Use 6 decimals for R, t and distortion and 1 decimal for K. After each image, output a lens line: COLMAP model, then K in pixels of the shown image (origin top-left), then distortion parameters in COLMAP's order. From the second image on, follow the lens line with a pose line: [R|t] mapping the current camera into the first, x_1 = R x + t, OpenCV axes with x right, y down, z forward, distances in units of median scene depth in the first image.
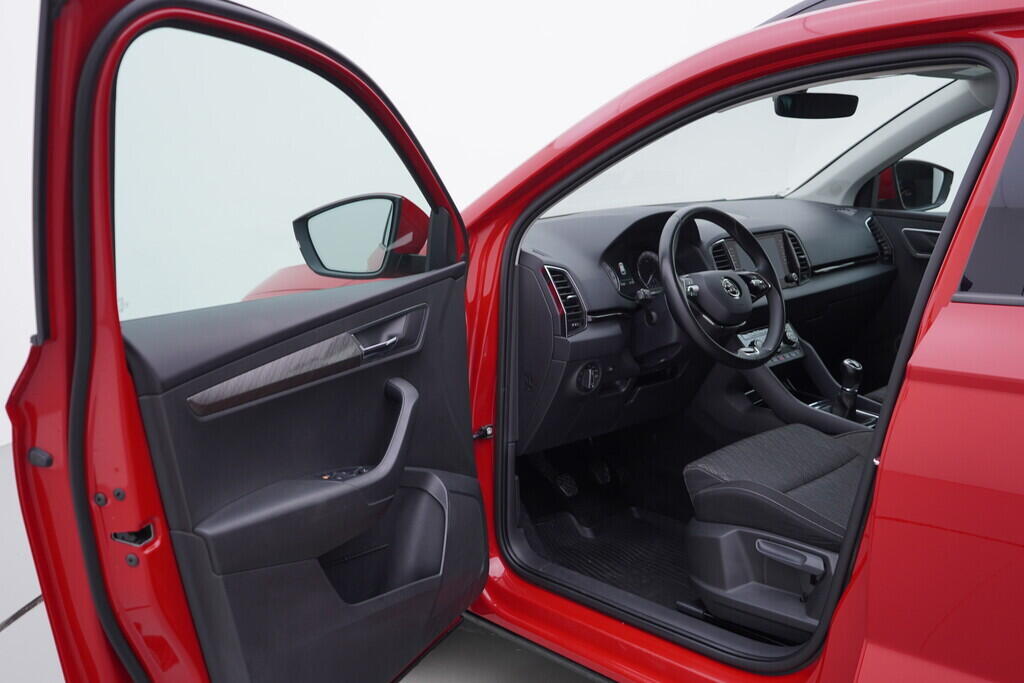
lens RADIAL K [[1025.7, 0, 511.7], [0, 1025.7, 327.4], [0, 0, 1]] dist [-0.003493, -0.001030]
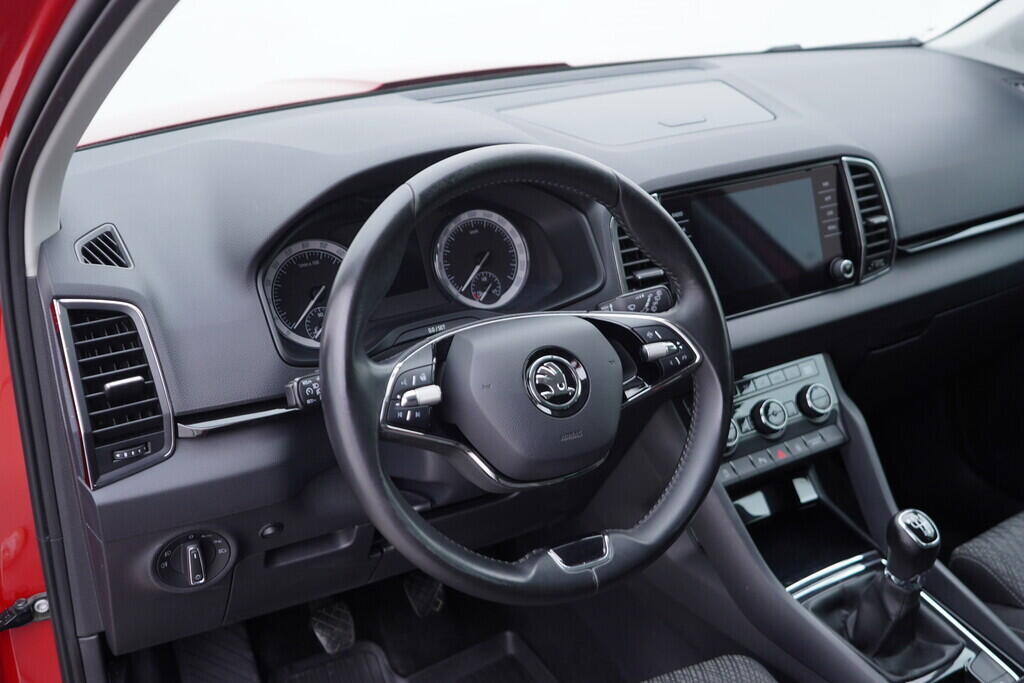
lens RADIAL K [[1025.7, 0, 511.7], [0, 1025.7, 327.4], [0, 0, 1]] dist [-0.003493, -0.001030]
pose [[0.974162, 0.103096, -0.200946, 0.246912], [-0.054999, 0.971238, 0.231671, -0.131358], [0.219051, -0.214633, 0.951814, 0.584613]]
